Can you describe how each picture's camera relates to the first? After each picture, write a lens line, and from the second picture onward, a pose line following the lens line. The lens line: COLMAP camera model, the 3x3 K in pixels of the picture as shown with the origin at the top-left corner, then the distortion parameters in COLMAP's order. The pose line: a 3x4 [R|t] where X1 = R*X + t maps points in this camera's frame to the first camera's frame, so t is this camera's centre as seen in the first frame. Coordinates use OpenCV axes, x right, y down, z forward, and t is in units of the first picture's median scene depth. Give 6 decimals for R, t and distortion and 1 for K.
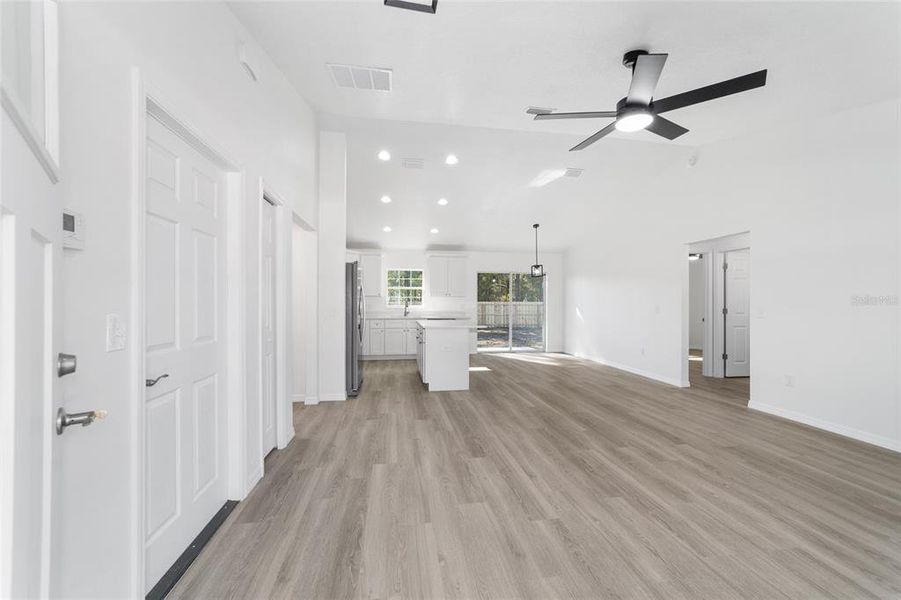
lens RADIAL K [[346.4, 0, 449.5], [0, 346.4, 300.5], [0, 0, 1]] dist [-0.015600, 0.008131]
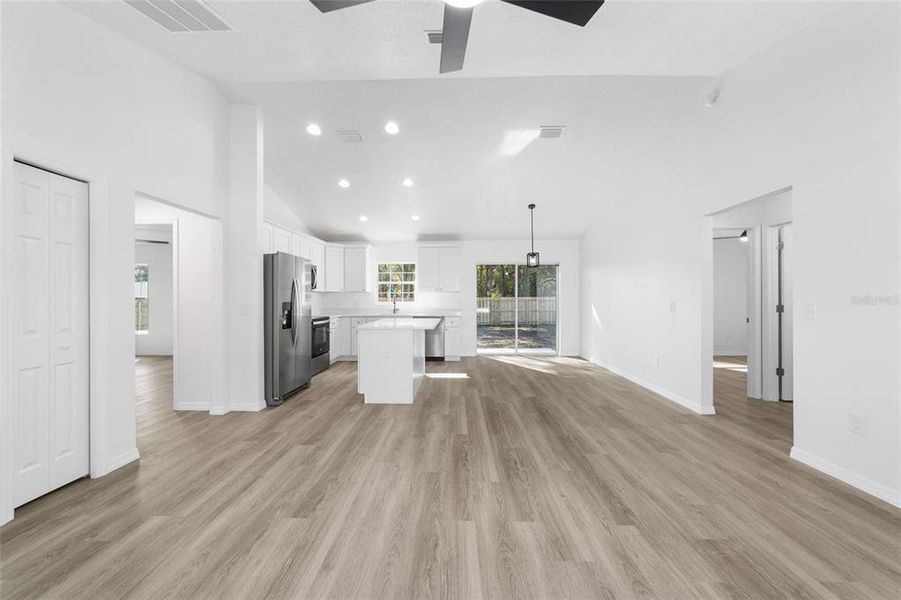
lens RADIAL K [[345.2, 0, 448.4], [0, 345.2, 297.3], [0, 0, 1]] dist [-0.018017, 0.008888]
pose [[0.983666, -0.006005, -0.179902, 0.385890], [0.006551, 0.999976, 0.002440, 0.002430], [0.179883, -0.003579, 0.983681, 0.273929]]
